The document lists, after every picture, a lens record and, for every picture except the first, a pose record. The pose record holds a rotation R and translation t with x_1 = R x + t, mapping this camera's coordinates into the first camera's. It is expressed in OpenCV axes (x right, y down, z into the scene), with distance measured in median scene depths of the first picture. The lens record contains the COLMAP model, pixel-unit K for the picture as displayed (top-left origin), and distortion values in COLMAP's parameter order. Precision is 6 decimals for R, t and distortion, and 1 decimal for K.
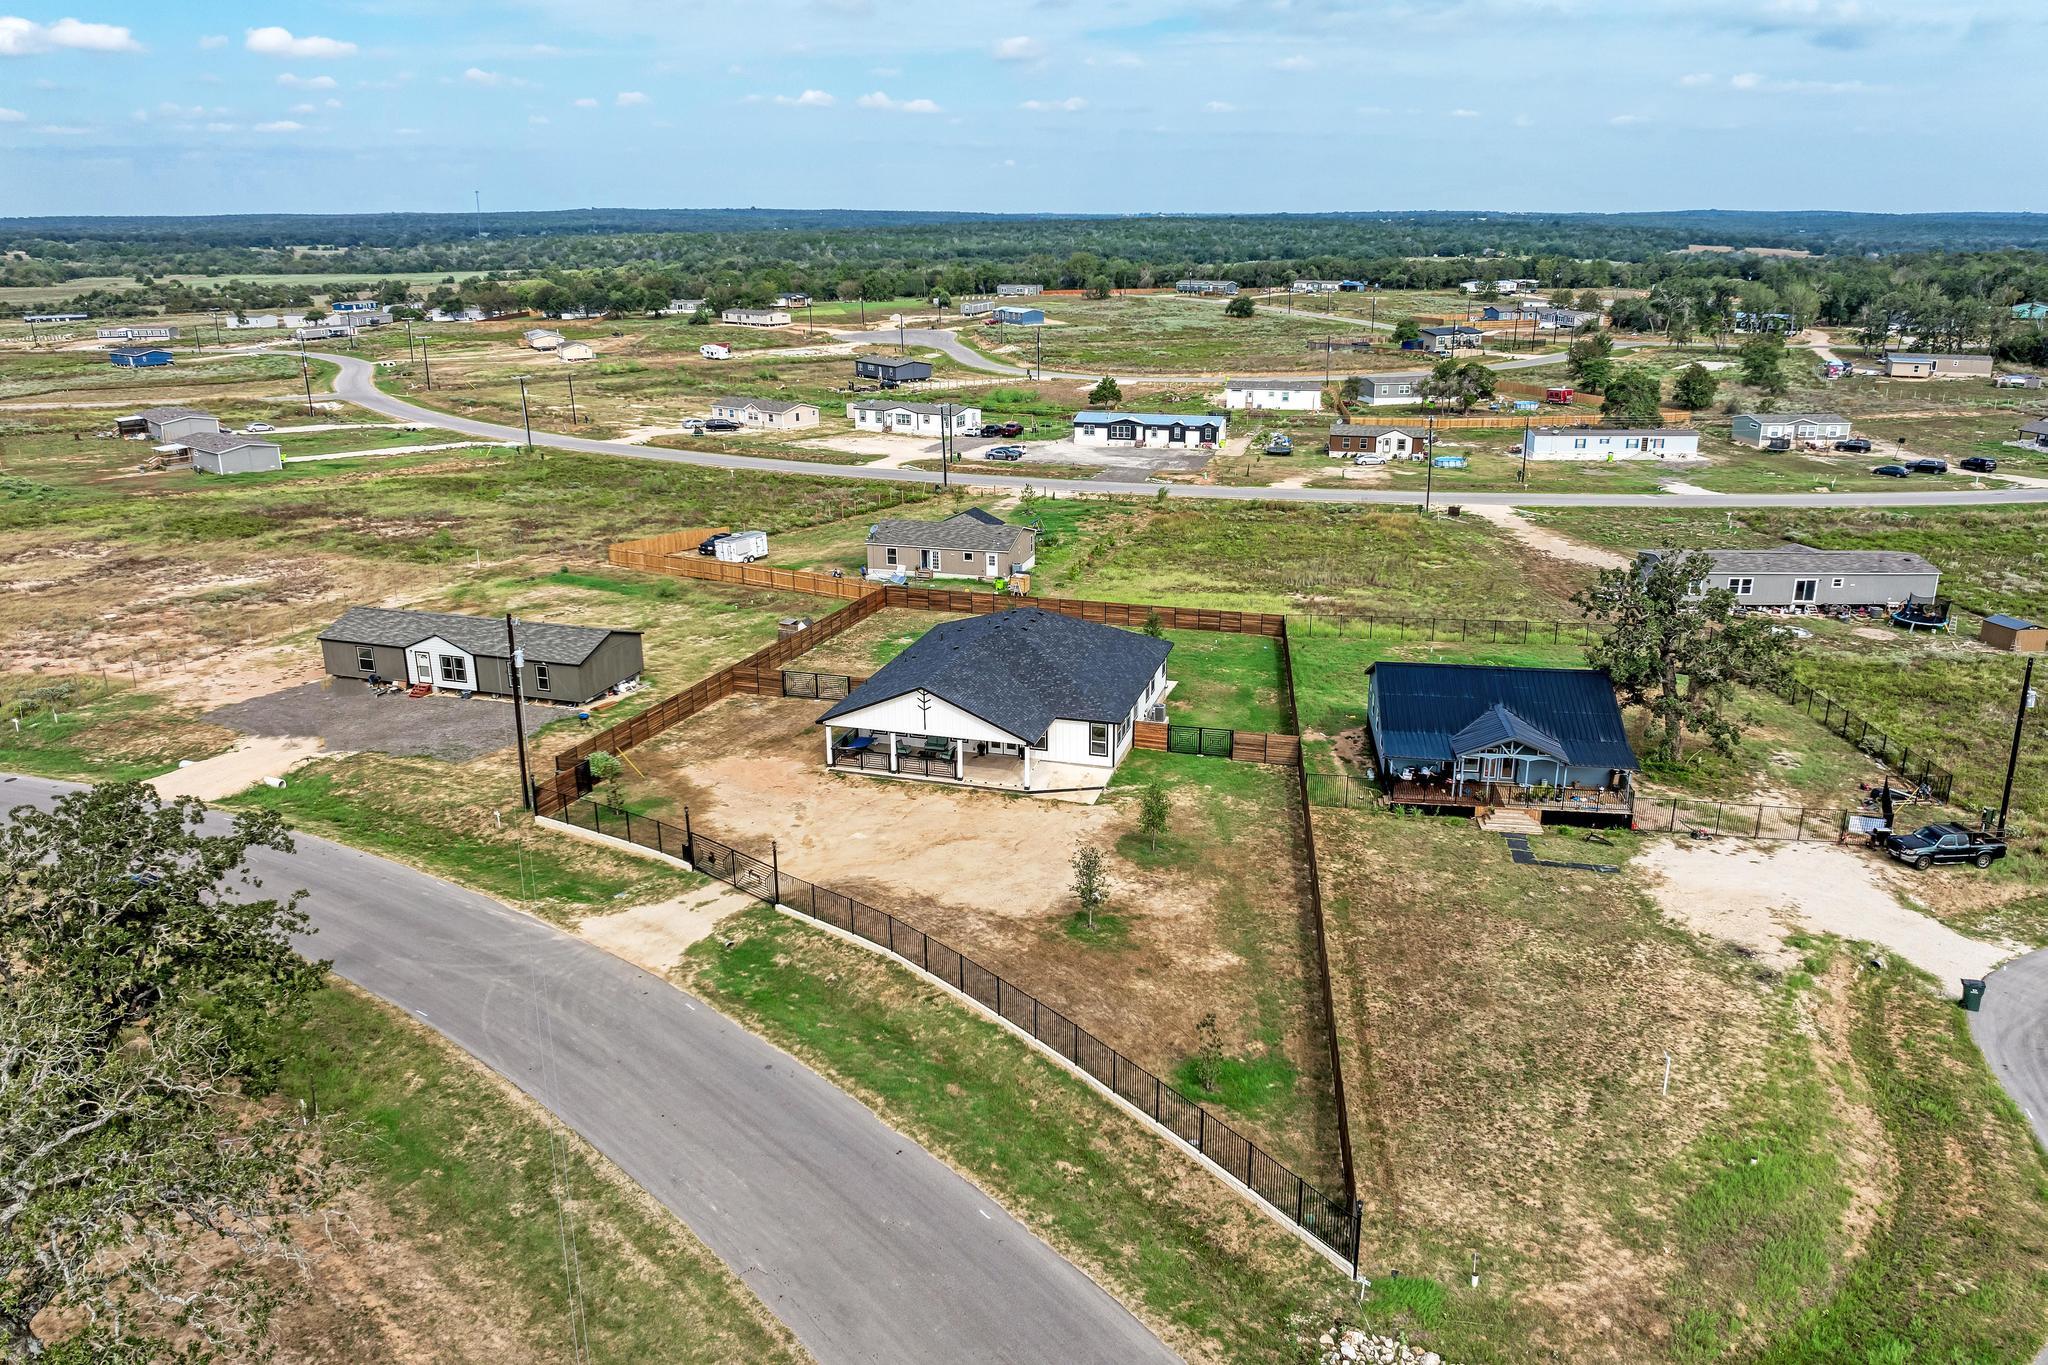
lens RADIAL K [[1441.9, 0, 1024.0], [0, 1441.9, 682.5], [0, 0, 1]] dist [-0.044081, 0.003577]
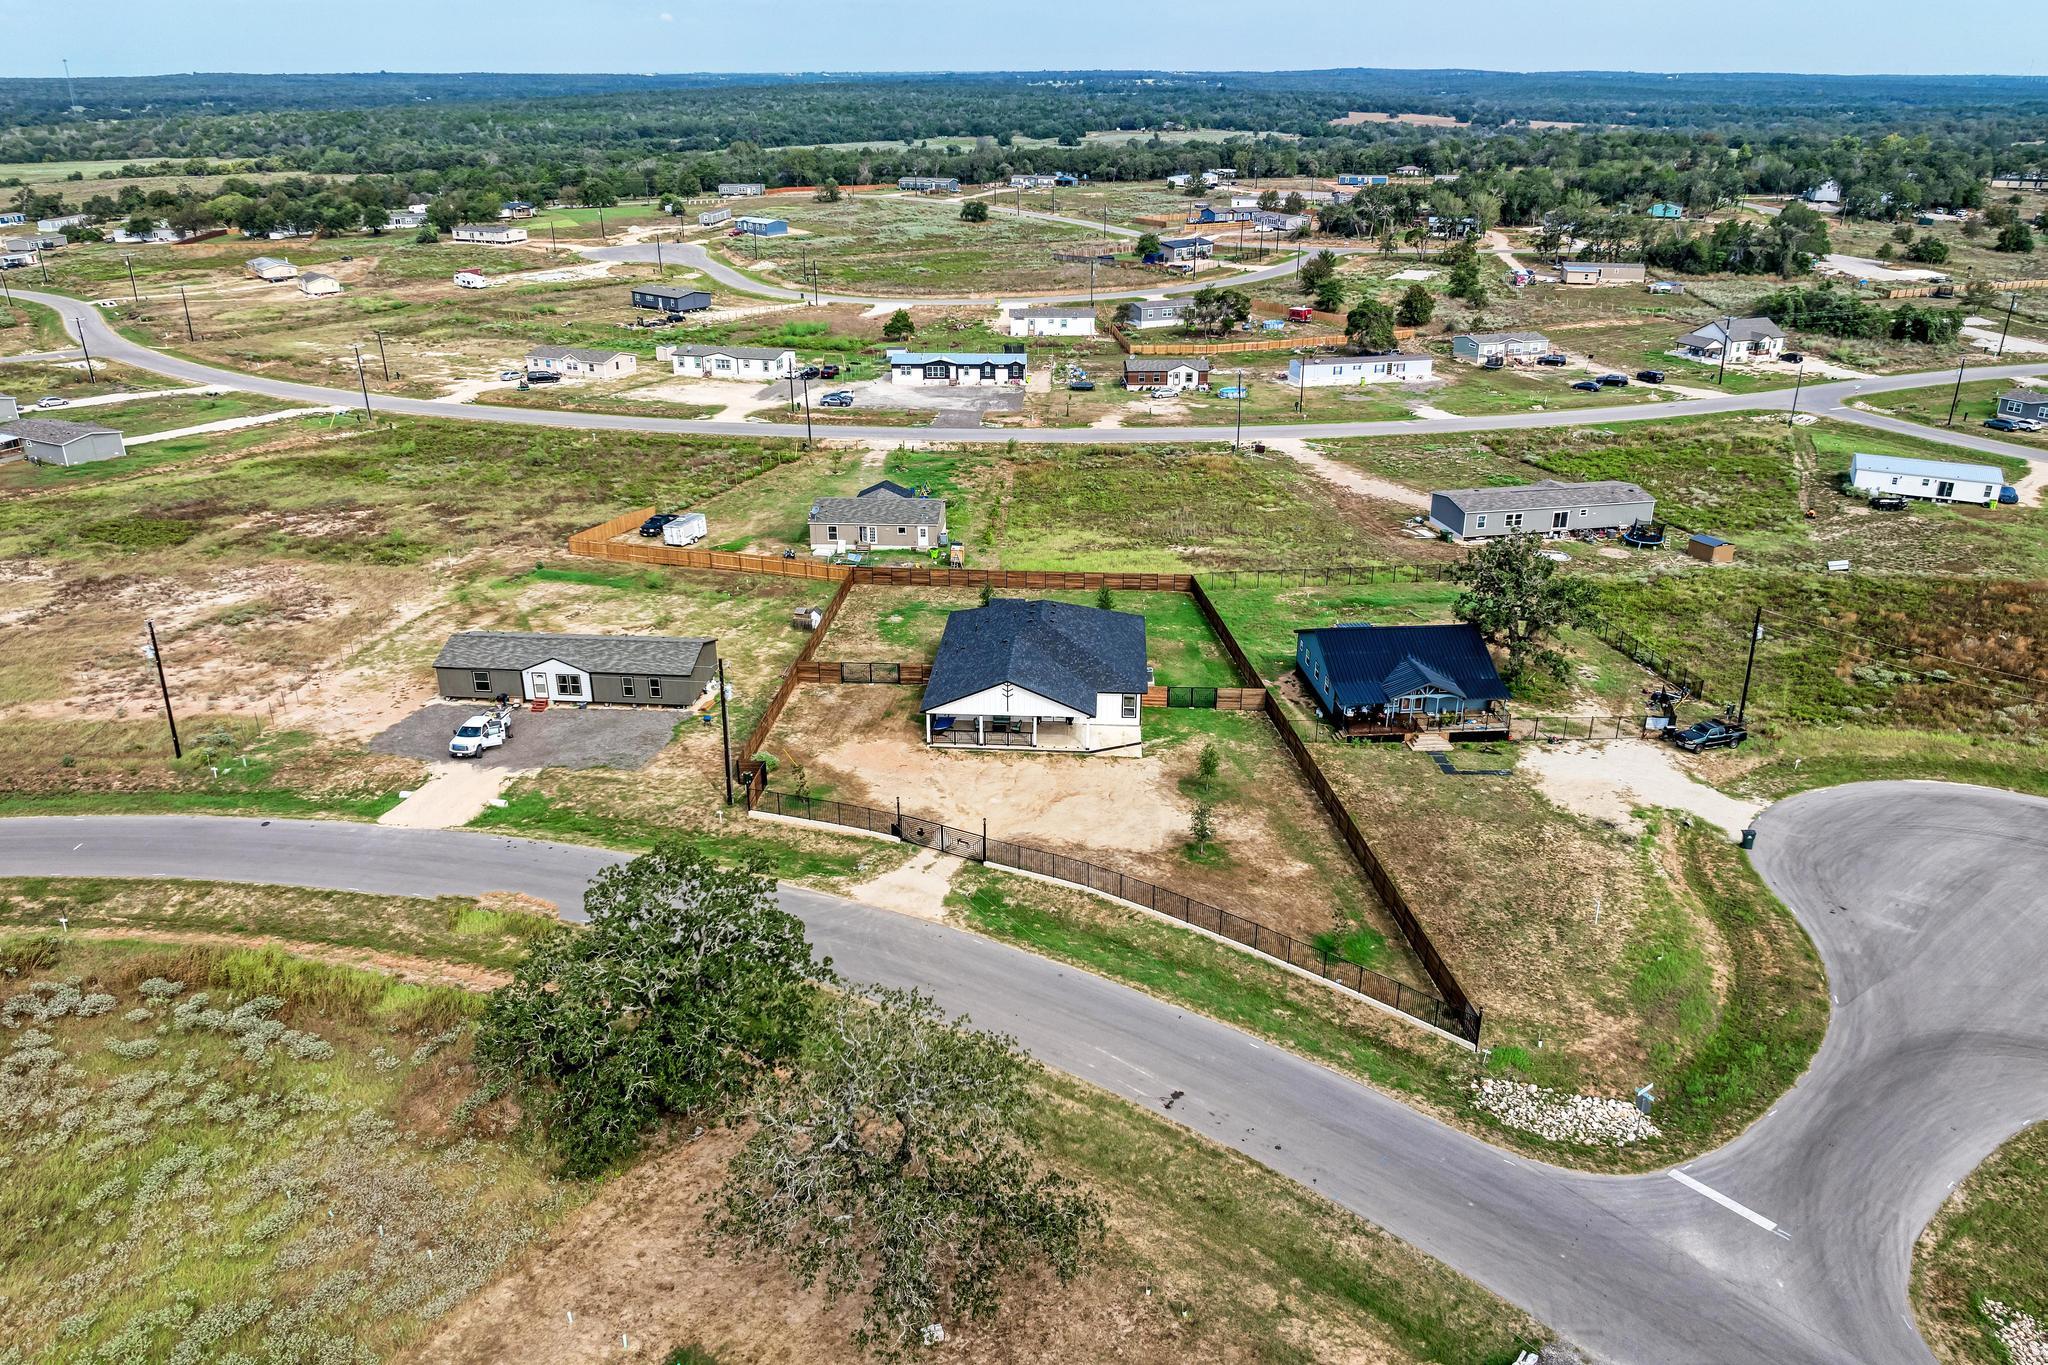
lens RADIAL K [[1439.1, 0, 1019.6], [0, 1439.1, 685.0], [0, 0, 1]] dist [-0.033136, -0.003683]
pose [[0.976194, -0.084336, 0.199834, -0.312400], [0.065846, 0.993061, 0.097442, -0.115989], [-0.206665, -0.081964, 0.974973, -0.273227]]
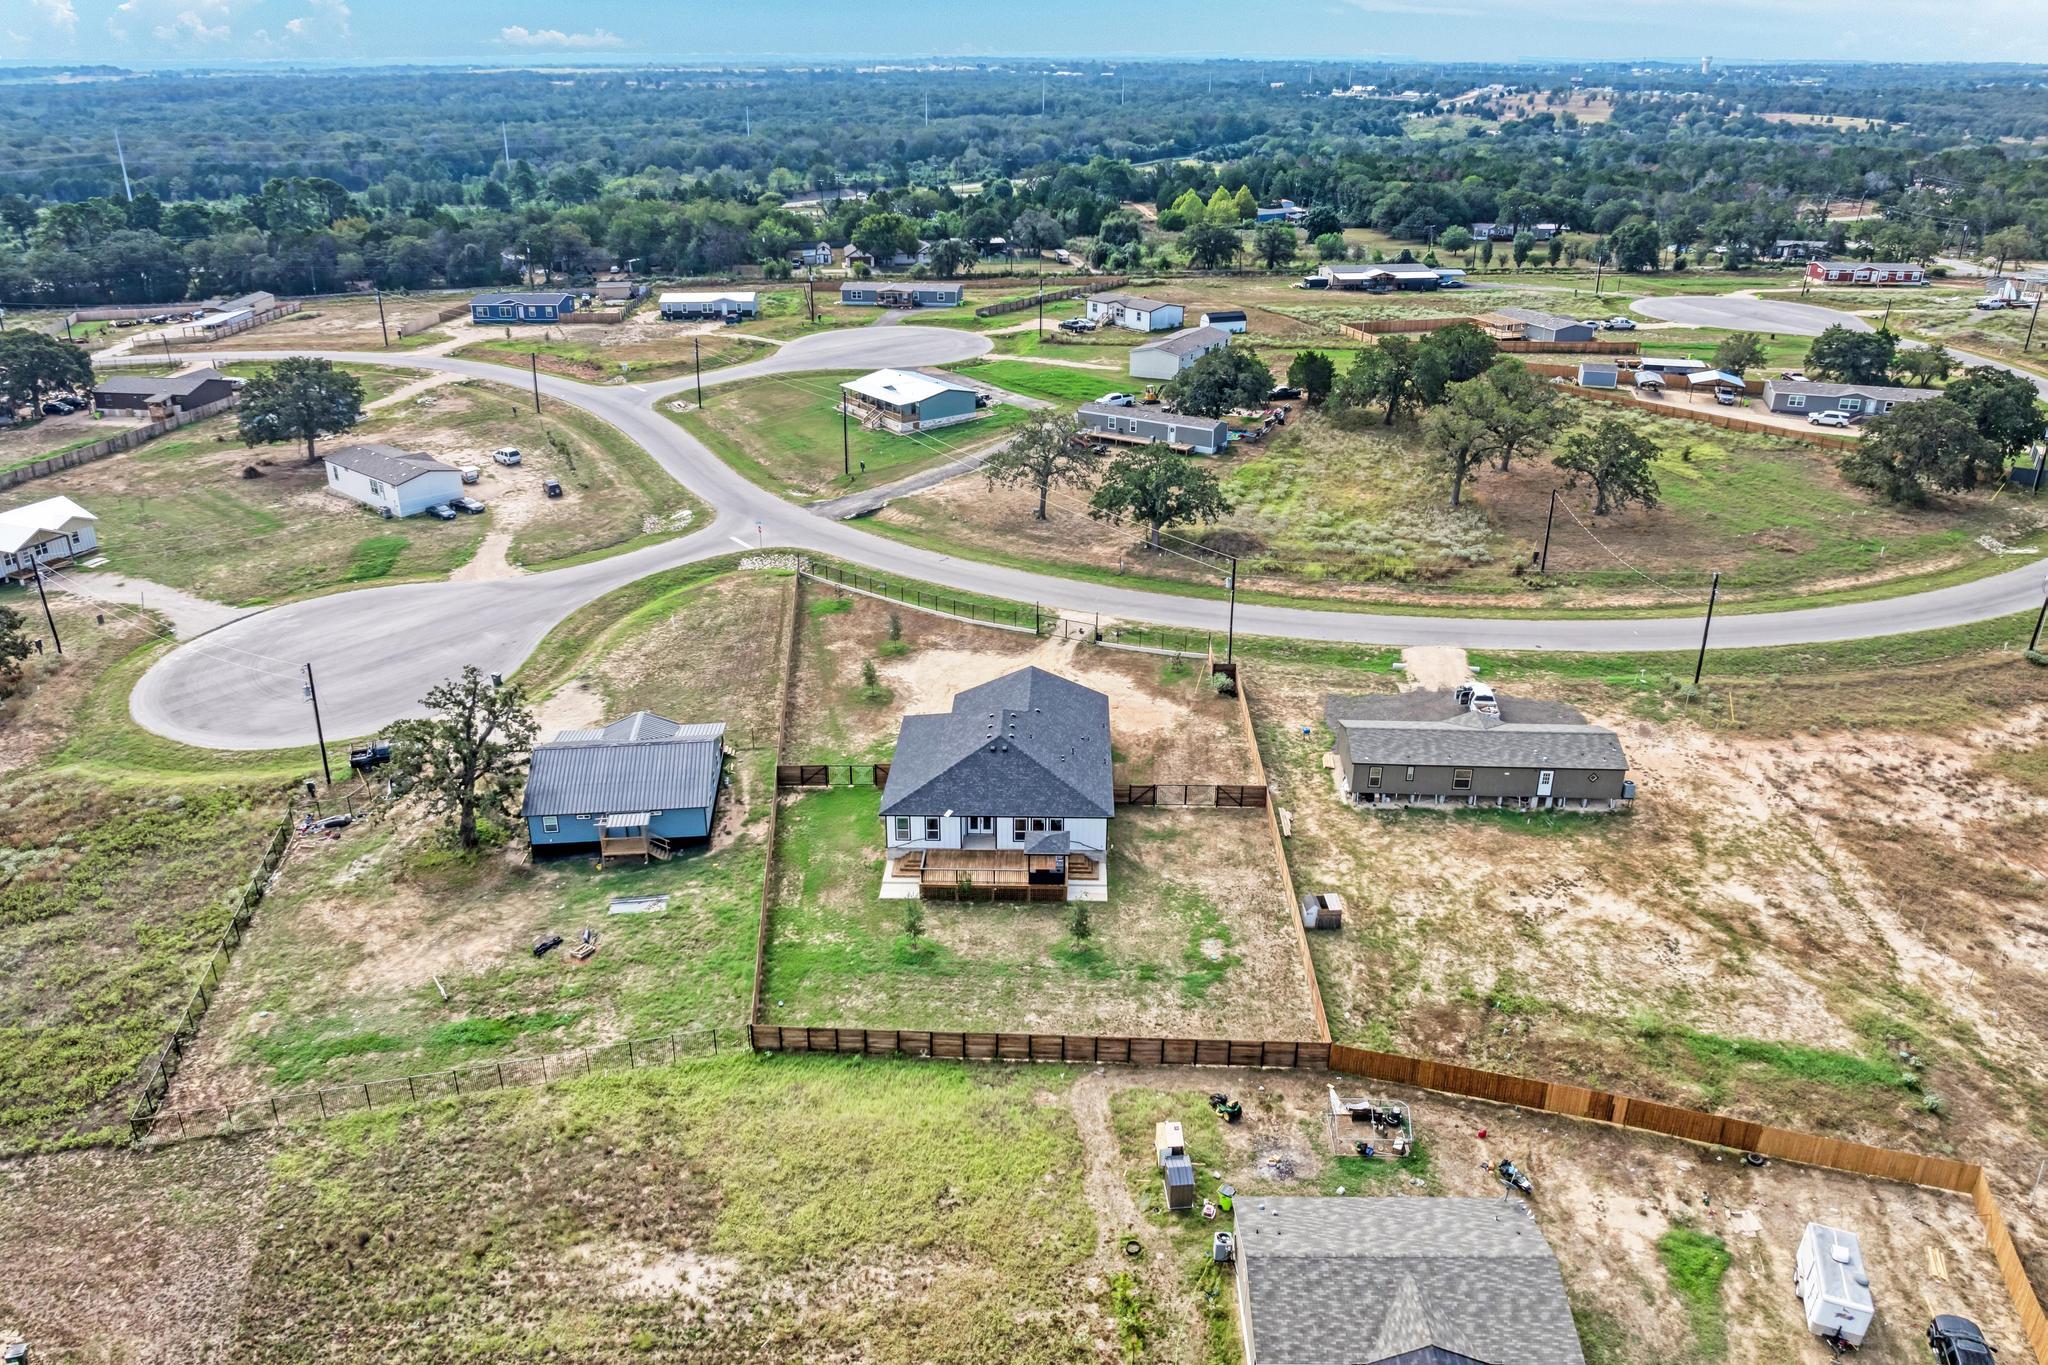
lens RADIAL K [[1439.1, 0, 1019.6], [0, 1439.1, 685.0], [0, 0, 1]] dist [-0.033136, -0.003683]
pose [[-0.969543, 0.098107, -0.224415, 0.275130], [-0.076888, 0.748033, 0.659193, -0.950107], [0.232541, 0.656370, -0.717706, 2.034675]]
